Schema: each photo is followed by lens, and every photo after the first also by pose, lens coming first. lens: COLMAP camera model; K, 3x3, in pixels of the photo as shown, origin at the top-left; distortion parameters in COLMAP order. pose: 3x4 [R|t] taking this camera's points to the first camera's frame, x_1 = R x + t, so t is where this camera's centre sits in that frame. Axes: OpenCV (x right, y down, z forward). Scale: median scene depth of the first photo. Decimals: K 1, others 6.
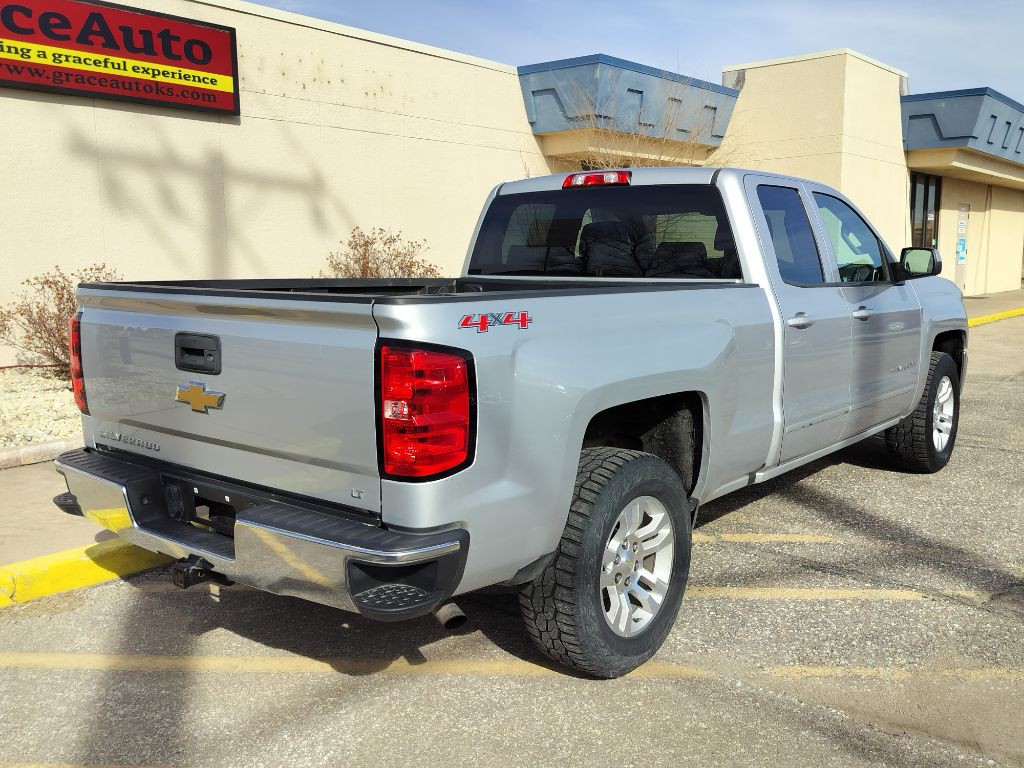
lens RADIAL K [[942.3, 0, 501.8], [0, 942.3, 389.2], [0, 0, 1]] dist [0.006985, 0.000000]
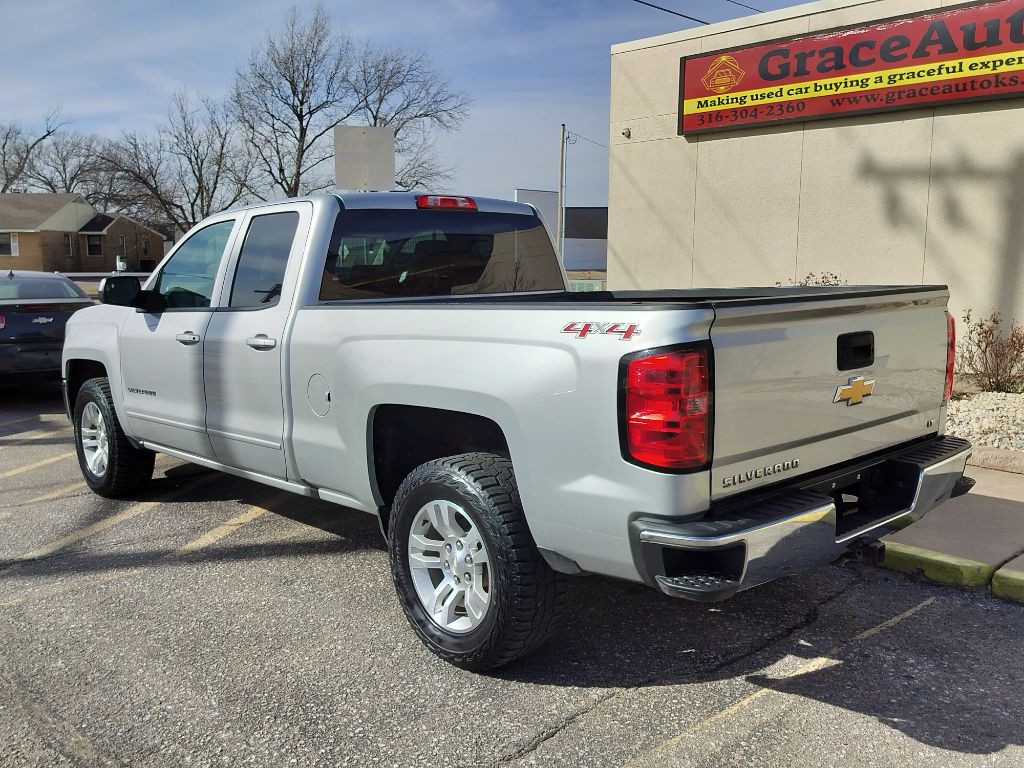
lens RADIAL K [[911.8, 0, 515.9], [0, 911.8, 393.3], [0, 0, 1]] dist [0.053794, -0.078773]
pose [[-0.124420, 0.154379, -0.980146, 0.618172], [-0.142590, 0.974787, 0.171635, -0.116778], [0.981931, 0.161114, -0.099270, 0.705637]]
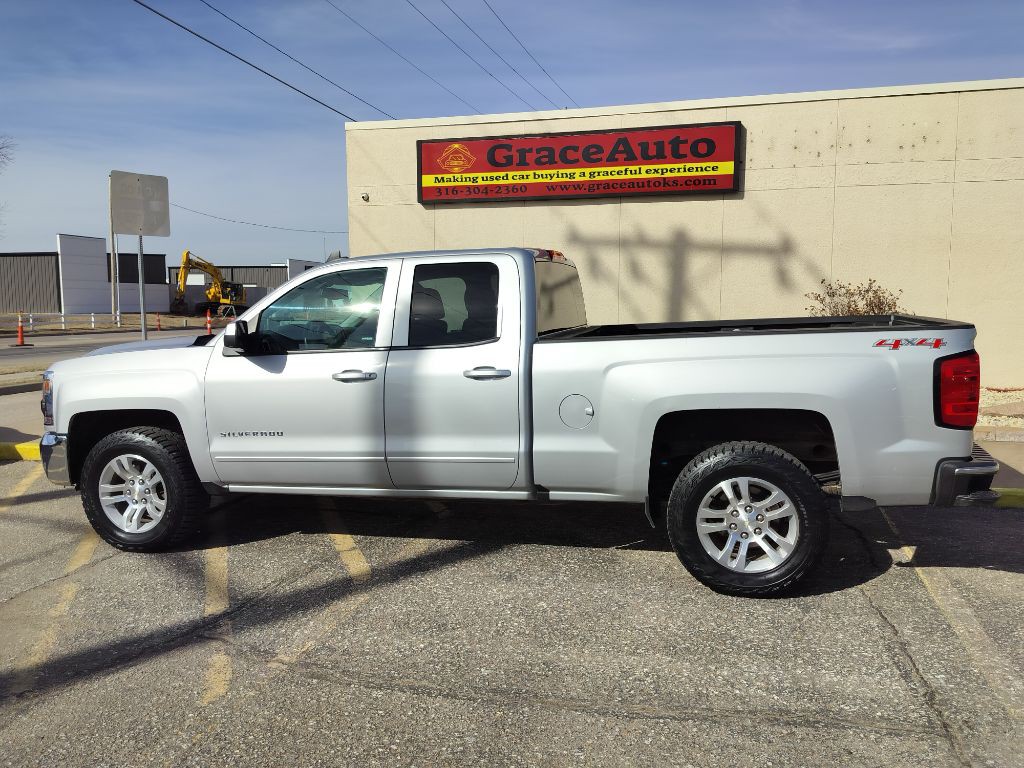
lens RADIAL K [[772.8, 0, 513.2], [0, 772.8, 394.2], [0, 0, 1]] dist [0.058203, -0.067008]
pose [[0.418453, 0.114924, -0.900938, 0.595262], [-0.130072, 0.989320, 0.065784, -0.067139], [0.898876, 0.089659, 0.428932, 0.369373]]
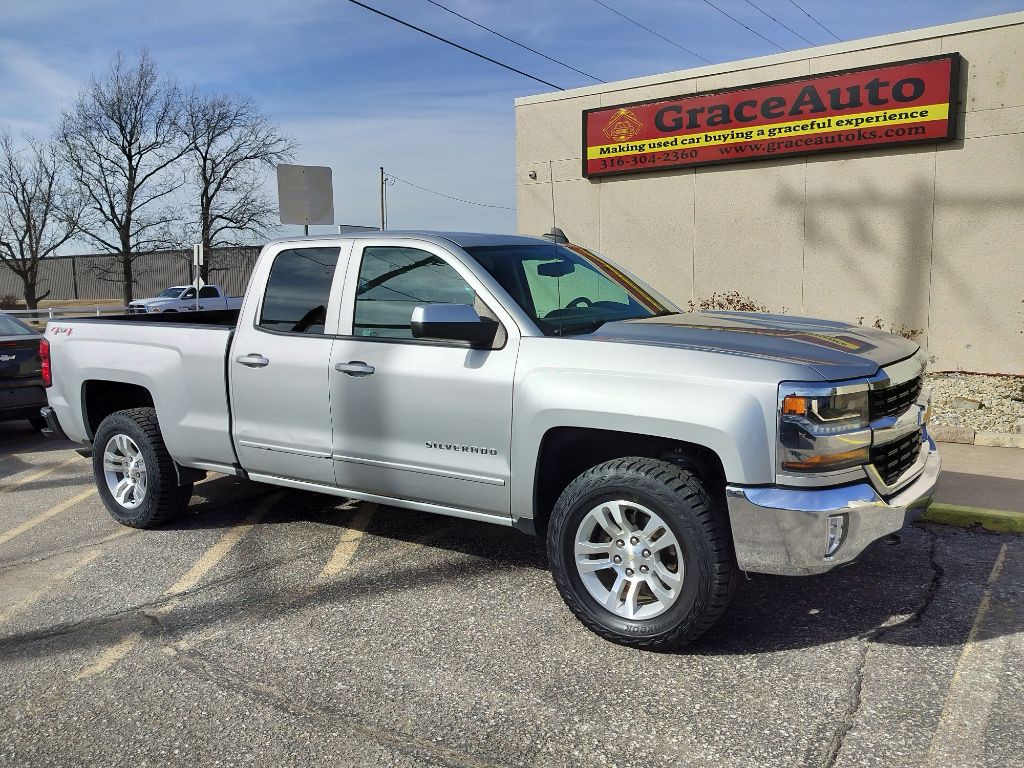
lens RADIAL K [[812.7, 0, 516.5], [0, 812.7, 387.1], [0, 0, 1]] dist [0.066182, -0.090987]
pose [[0.104591, 0.130994, -0.985851, 0.616217], [-0.123721, 0.985301, 0.117795, -0.090045], [0.986790, 0.109650, 0.119260, 0.528777]]
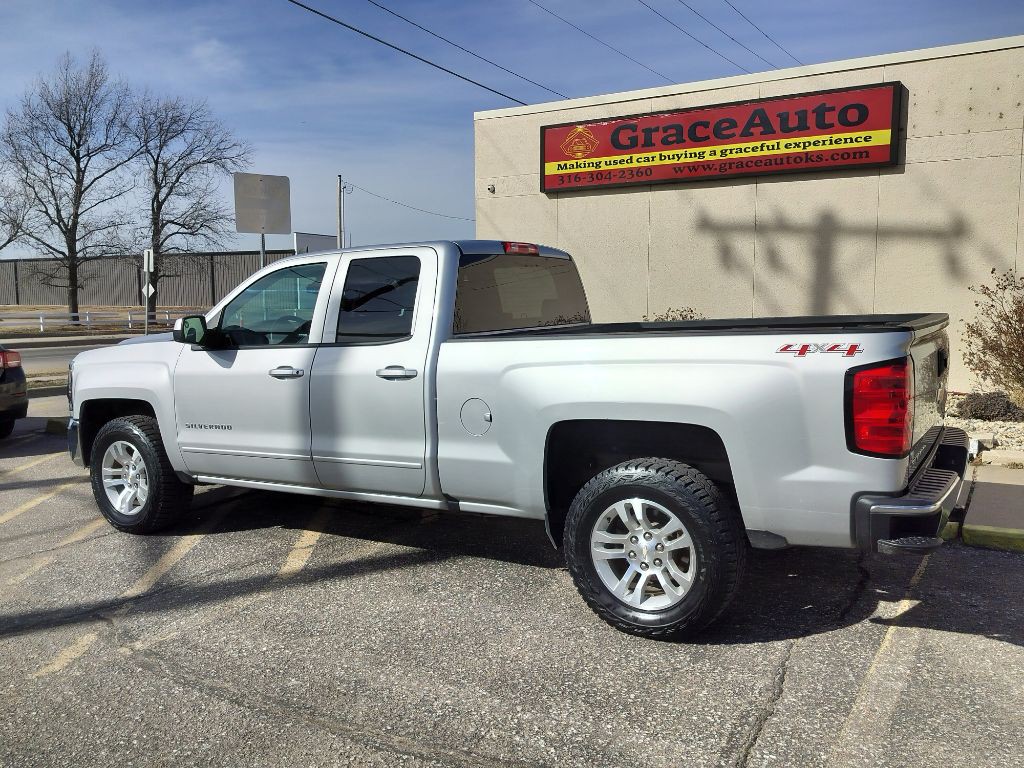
lens RADIAL K [[824.0, 0, 514.4], [0, 824.0, 388.2], [0, 0, 1]] dist [0.071507, -0.101119]
pose [[0.149892, 0.118003, -0.981635, 0.640499], [-0.138169, 0.985609, 0.097383, -0.091823], [0.979000, 0.121035, 0.164039, 0.529658]]
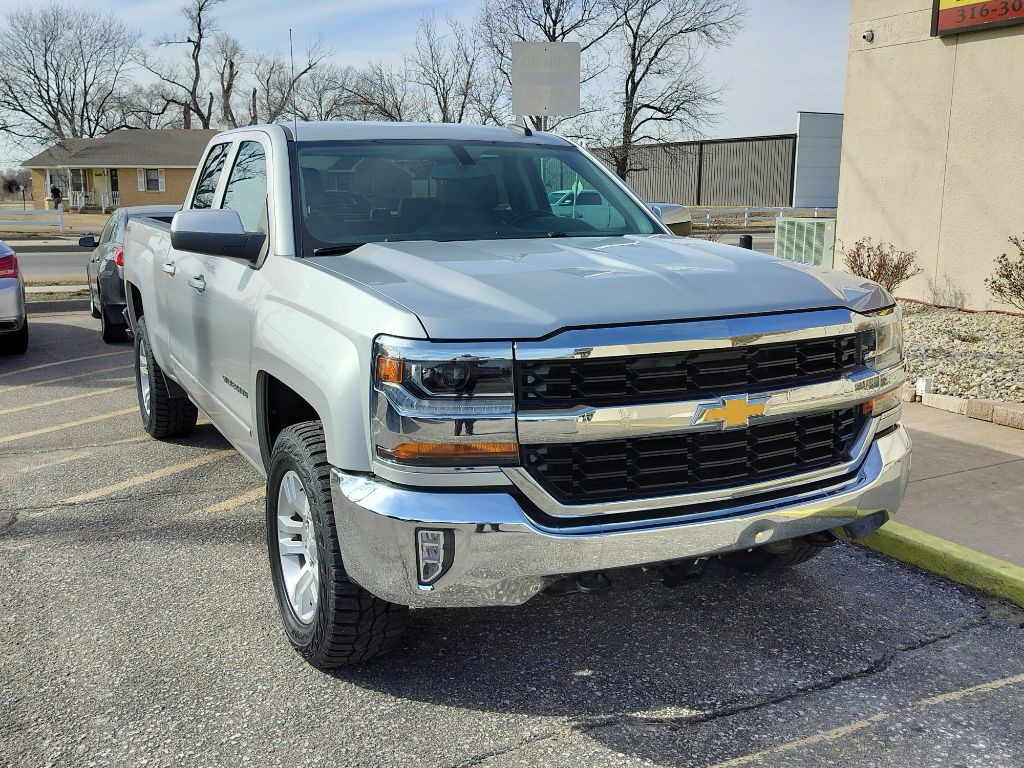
lens RADIAL K [[1018.9, 0, 514.4], [0, 1018.9, 393.4], [0, 0, 1]] dist [0.014155, 0.000000]
pose [[-0.389560, 0.184736, -0.902284, 0.559290], [-0.128797, 0.959123, 0.251981, -0.126858], [0.911951, 0.214374, -0.349842, 0.796124]]
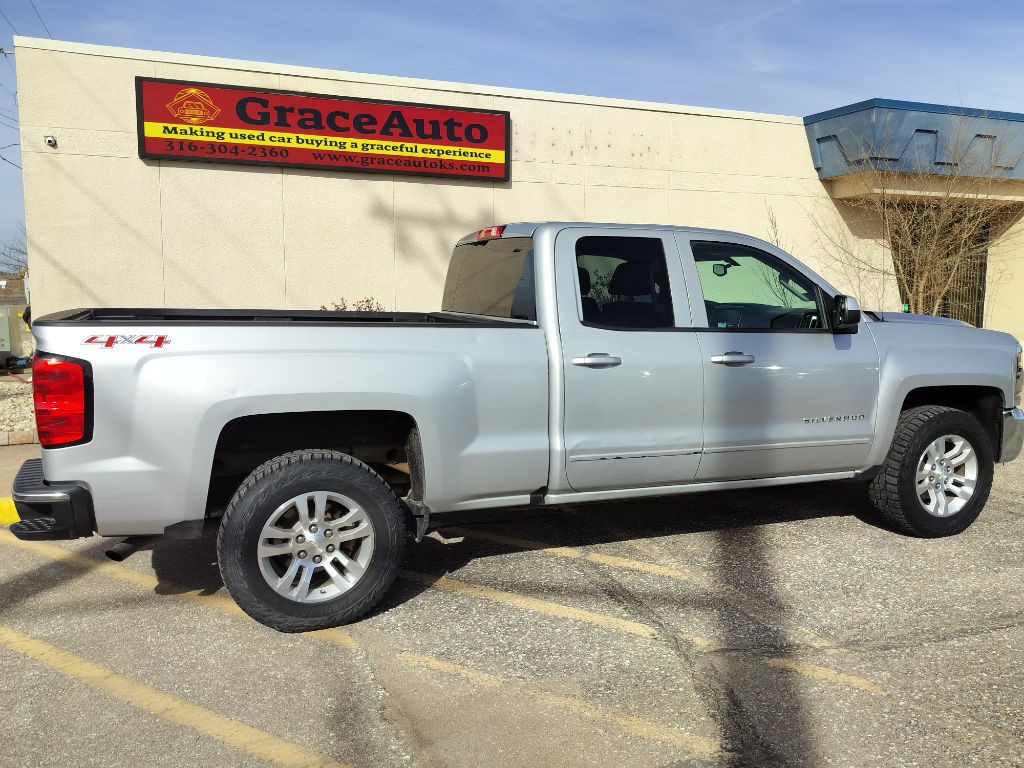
lens RADIAL K [[824.0, 0, 509.9], [0, 824.0, 401.4], [0, 0, 1]] dist [0.071507, -0.101119]
pose [[0.875303, 0.075806, -0.477596, 0.297802], [-0.081203, 0.996654, 0.009369, -0.011505], [0.476708, 0.030581, 0.878530, 0.053064]]
